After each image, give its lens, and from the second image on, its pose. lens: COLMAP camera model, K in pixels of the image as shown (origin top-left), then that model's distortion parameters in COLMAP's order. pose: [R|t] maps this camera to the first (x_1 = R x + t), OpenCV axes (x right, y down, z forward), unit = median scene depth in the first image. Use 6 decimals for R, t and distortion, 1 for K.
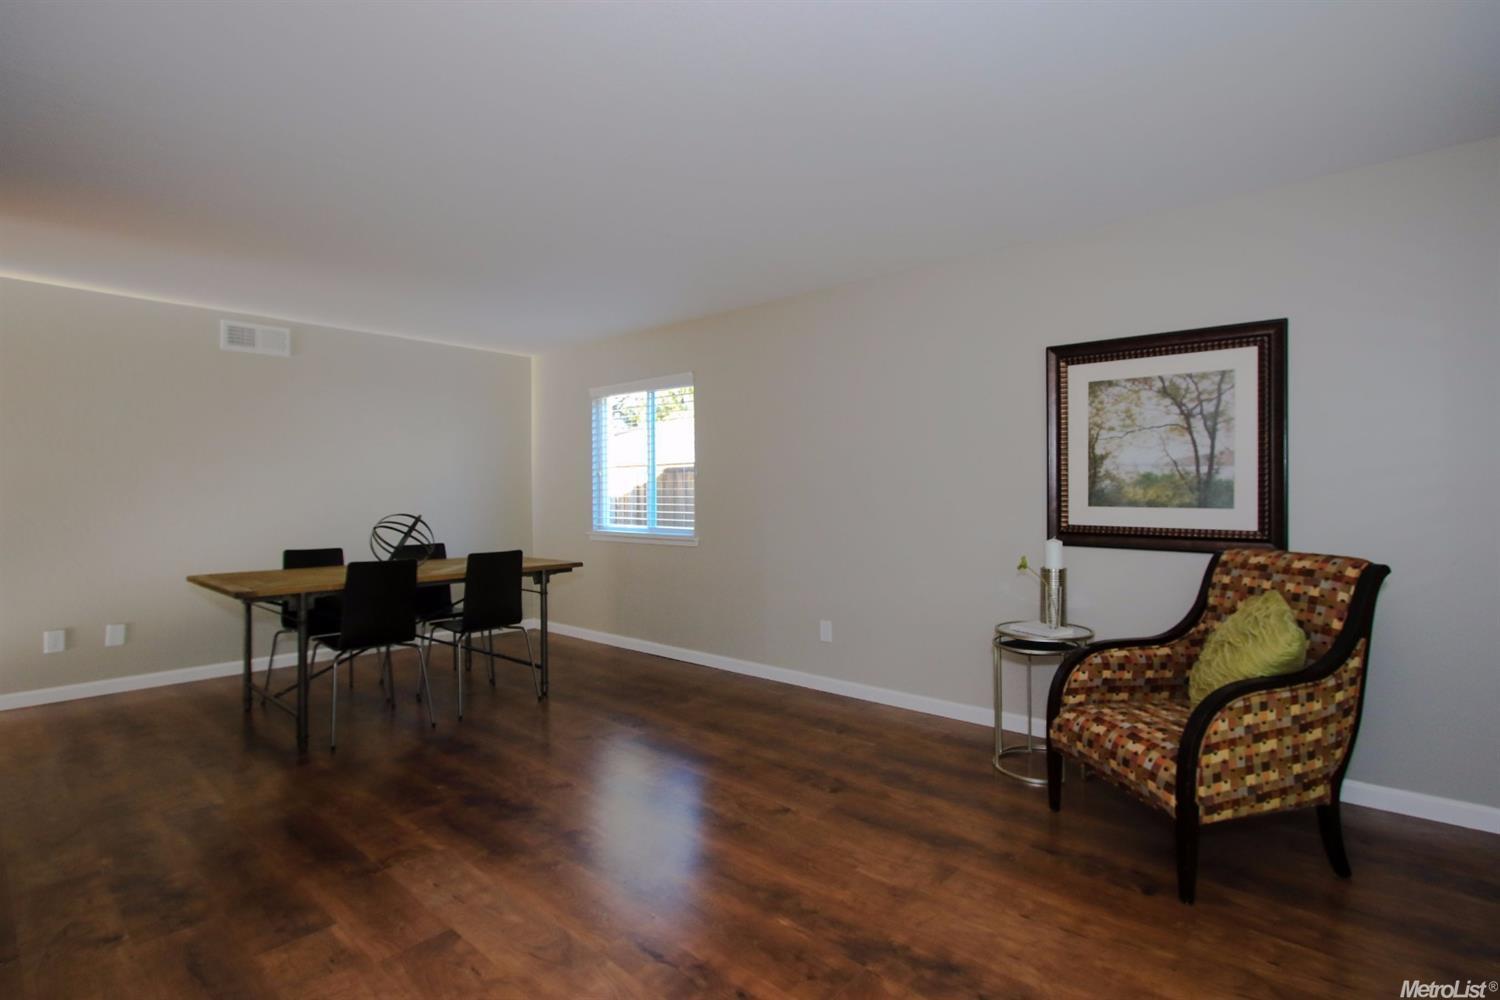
lens RADIAL K [[731.7, 0, 756.0], [0, 731.7, 495.9], [0, 0, 1]] dist [-0.013814, -0.000770]
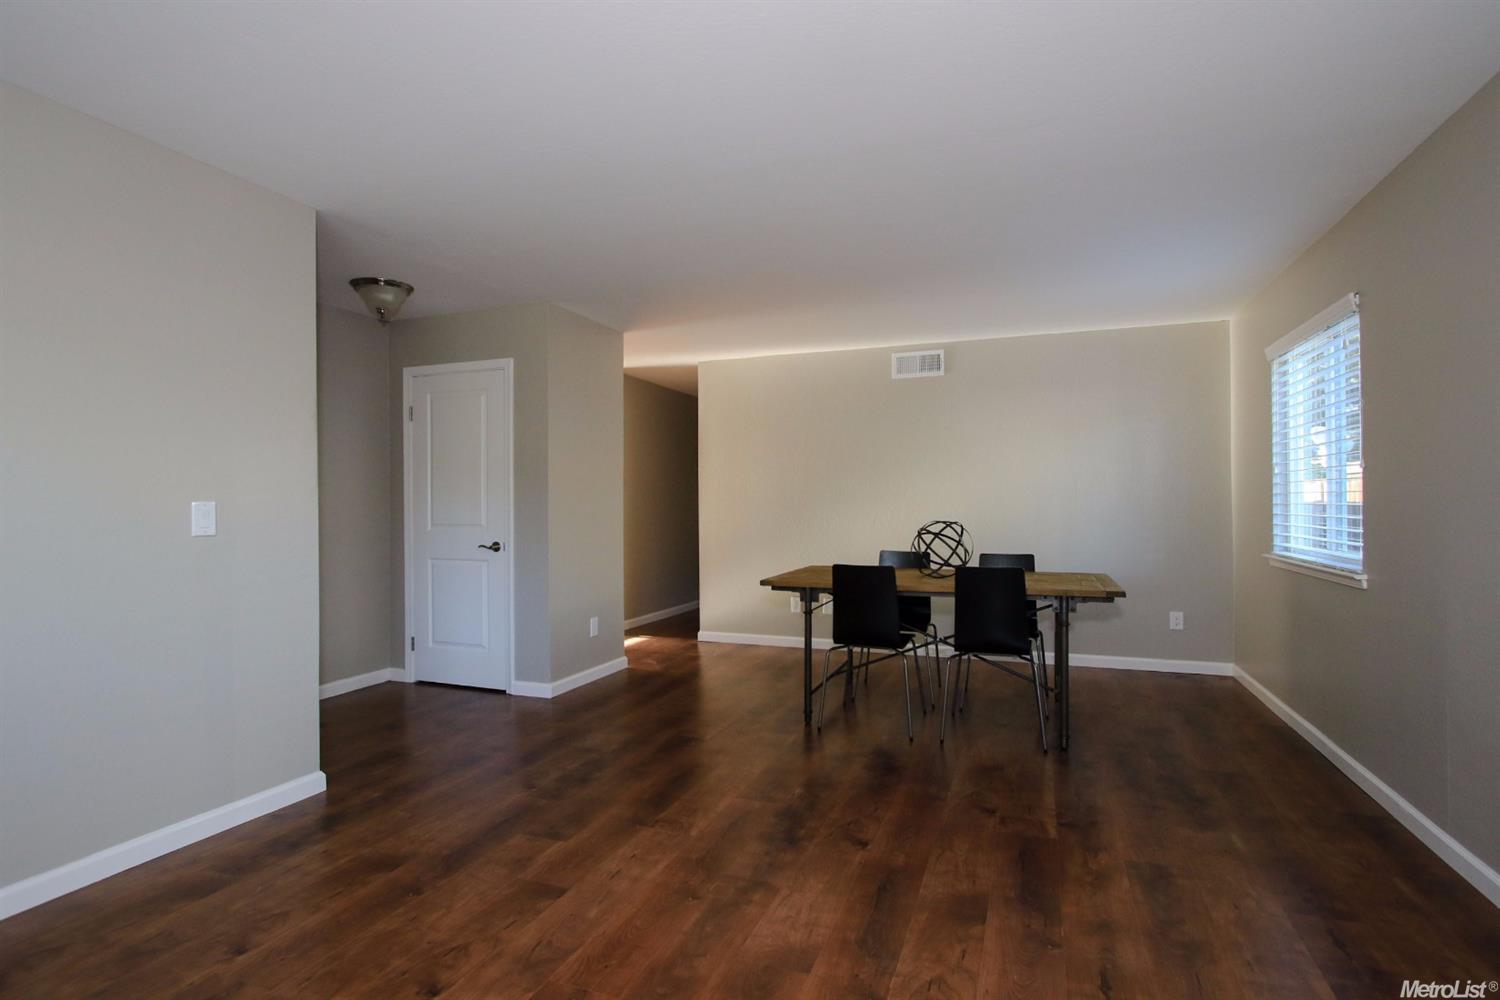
lens RADIAL K [[731.7, 0, 749.3], [0, 731.7, 507.5], [0, 0, 1]] dist [-0.013814, -0.000770]
pose [[0.358622, 0.008905, -0.933440, 0.359797], [-0.002548, 0.999960, 0.008561, -0.000711], [0.933479, -0.000692, 0.358631, 0.427775]]
